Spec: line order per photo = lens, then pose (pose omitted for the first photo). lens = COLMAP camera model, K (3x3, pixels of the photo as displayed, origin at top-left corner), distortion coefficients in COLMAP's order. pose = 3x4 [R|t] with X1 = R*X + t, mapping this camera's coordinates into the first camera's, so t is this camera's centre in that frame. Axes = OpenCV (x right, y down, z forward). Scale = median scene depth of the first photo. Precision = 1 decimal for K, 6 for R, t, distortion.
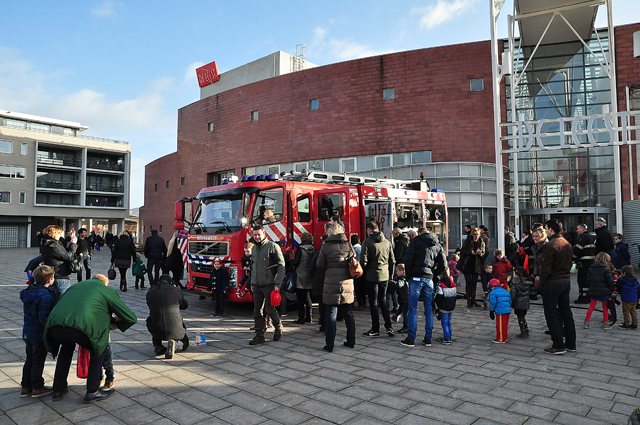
lens RADIAL K [[460.1, 0, 324.7], [0, 460.1, 223.3], [0, 0, 1]] dist [-0.117371, 0.092146]
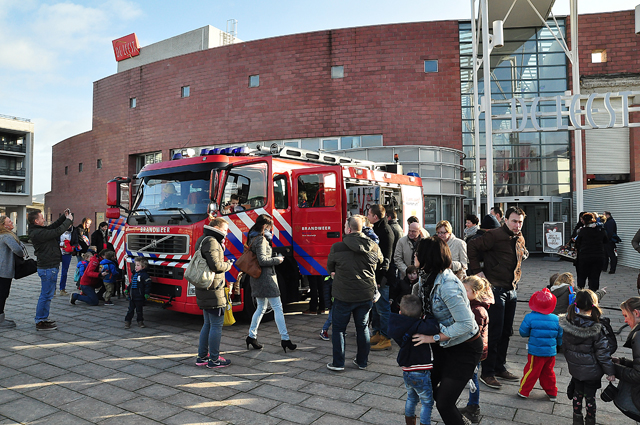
lens RADIAL K [[460.1, 0, 320.1], [0, 460.1, 213.5], [0, 0, 1]] dist [-0.117371, 0.092146]
pose [[0.985485, 0.002230, 0.169747, -0.051767], [-0.002689, 0.999993, 0.002469, 0.001449], [-0.169740, -0.002889, 0.985485, 0.095658]]
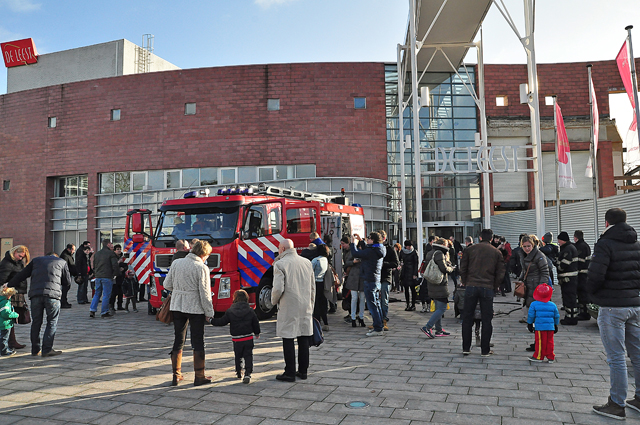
lens RADIAL K [[520.6, 0, 317.6], [0, 520.6, 213.5], [0, 0, 1]] dist [-0.049860, 0.021923]
pose [[0.932536, 0.012030, 0.360875, -0.177238], [0.004511, 0.998979, -0.044960, 0.001676], [-0.361048, 0.043555, 0.931530, -0.070280]]
